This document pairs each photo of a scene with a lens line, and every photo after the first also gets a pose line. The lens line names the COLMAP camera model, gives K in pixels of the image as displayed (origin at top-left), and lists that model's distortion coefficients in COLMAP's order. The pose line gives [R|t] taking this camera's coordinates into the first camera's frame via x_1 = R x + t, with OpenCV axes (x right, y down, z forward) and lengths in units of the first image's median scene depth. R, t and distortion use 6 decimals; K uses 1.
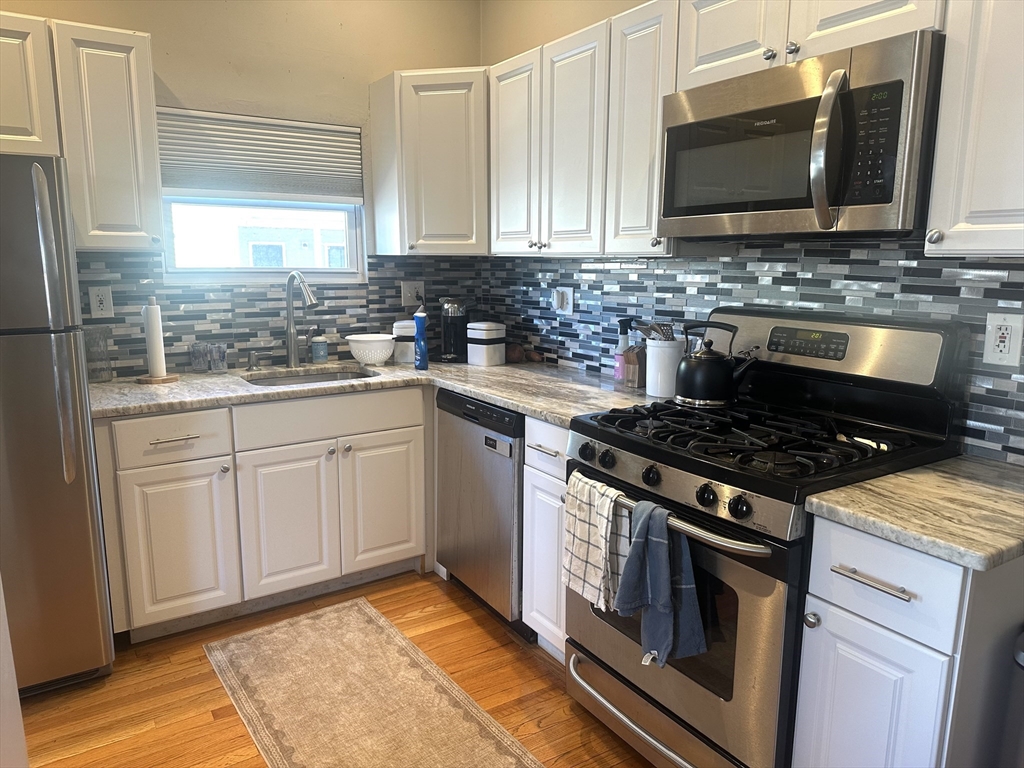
lens RADIAL K [[710.1, 0, 508.4], [0, 710.1, 379.1], [0, 0, 1]] dist [0.133301, -0.204938]
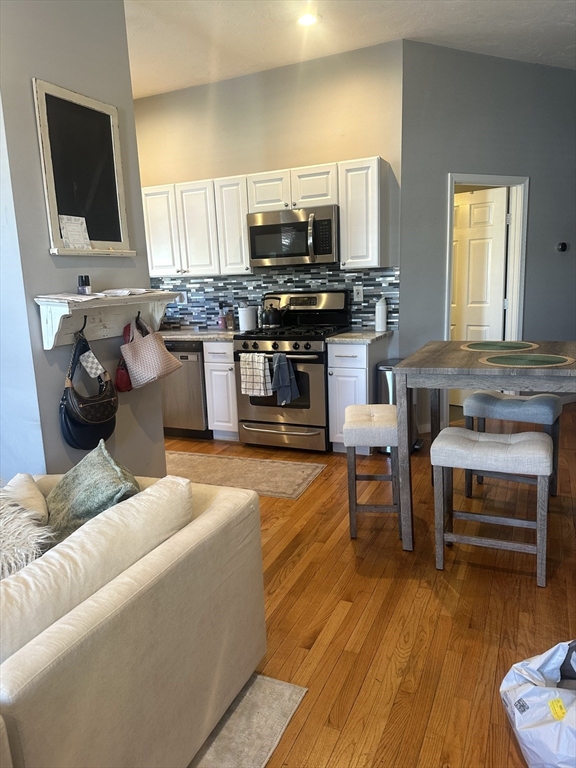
lens RADIAL K [[532.6, 0, 288.0], [0, 532.6, 384.0], [0, 0, 1]] dist [0.133301, -0.204938]
pose [[0.834930, -0.142594, 0.531563, -0.782122], [0.136285, 0.989339, 0.051330, 0.150884], [-0.533215, 0.029587, 0.845462, -0.743346]]
